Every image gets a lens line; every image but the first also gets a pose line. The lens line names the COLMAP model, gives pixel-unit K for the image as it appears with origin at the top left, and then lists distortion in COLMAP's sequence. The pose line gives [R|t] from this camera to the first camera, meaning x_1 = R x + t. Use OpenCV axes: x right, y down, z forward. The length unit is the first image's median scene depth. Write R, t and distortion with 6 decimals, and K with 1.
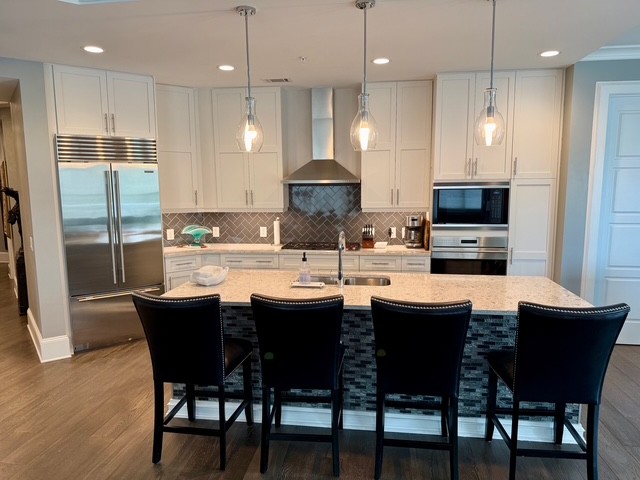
lens RADIAL K [[448.3, 0, 319.9], [0, 448.3, 242.6], [0, 0, 1]] dist [0.070730, -0.071689]
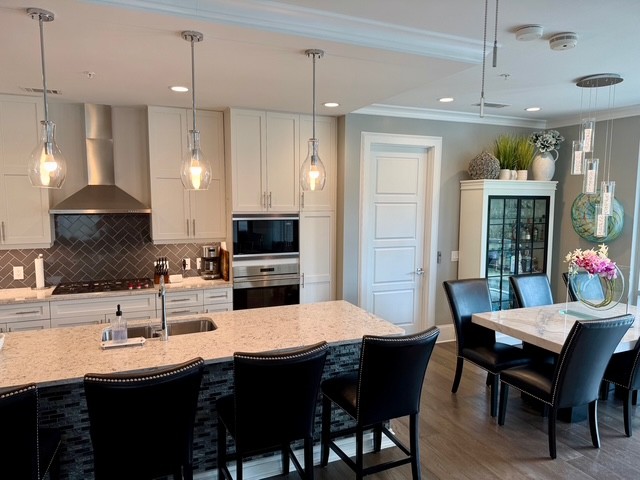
lens RADIAL K [[448.3, 0, 316.8], [0, 448.3, 244.7], [0, 0, 1]] dist [0.070730, -0.071689]
pose [[0.857917, -0.040390, 0.512198, -0.101511], [0.055208, 0.998380, -0.013744, -0.040582], [-0.510814, 0.040069, 0.858757, 0.046566]]
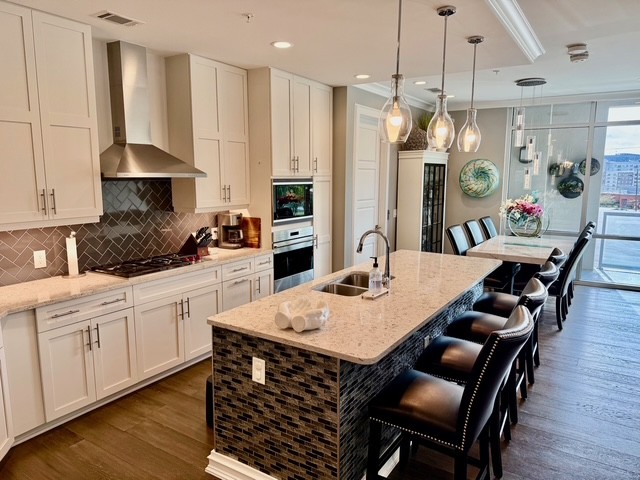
lens RADIAL K [[448.3, 0, 321.7], [0, 448.3, 240.5], [0, 0, 1]] dist [0.070730, -0.071689]
pose [[0.422435, -0.123883, 0.897887, -0.605845], [0.113995, 0.990011, 0.082961, -0.067466], [-0.899196, 0.067309, 0.432337, 0.484928]]
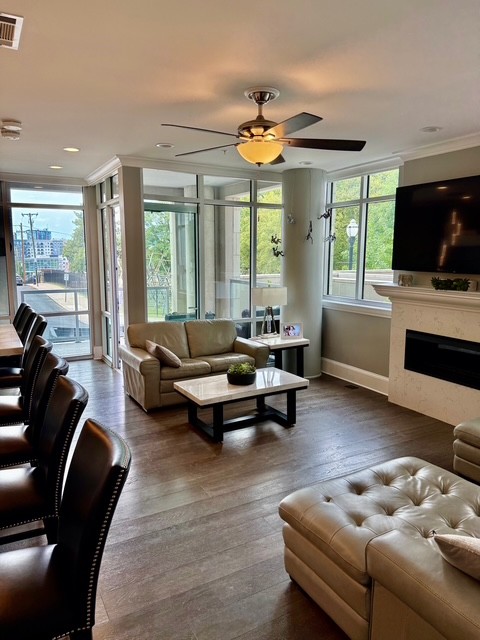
lens RADIAL K [[448.3, 0, 235.5], [0, 448.3, 315.8], [0, 0, 1]] dist [0.070730, -0.071689]
pose [[-0.592530, -0.106058, 0.798536, -0.499005], [0.111419, 0.970977, 0.211636, -0.098297], [-0.797806, 0.214373, -0.563516, 0.621391]]
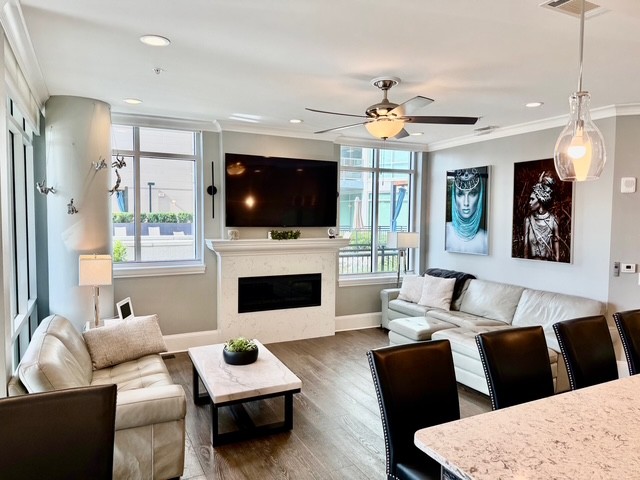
lens RADIAL K [[448.3, 0, 315.8], [0, 448.3, 242.4], [0, 0, 1]] dist [0.070730, -0.071689]
pose [[-0.827646, 0.034785, -0.560172, 0.600721], [-0.077456, 0.981448, 0.175384, -0.117151], [0.555881, 0.188544, -0.809597, 0.775410]]
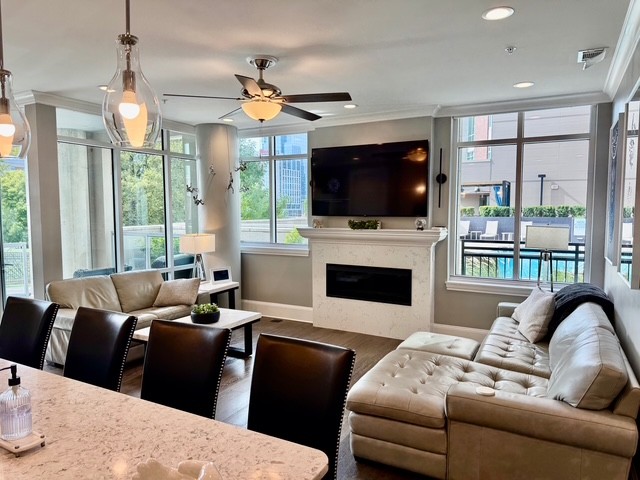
lens RADIAL K [[448.3, 0, 309.2], [0, 448.3, 238.0], [0, 0, 1]] dist [0.070730, -0.071689]
pose [[-0.928102, -0.016363, 0.371966, -0.322621], [0.058532, 0.980200, 0.189163, -0.115085], [-0.367697, 0.197335, -0.908767, 0.876126]]
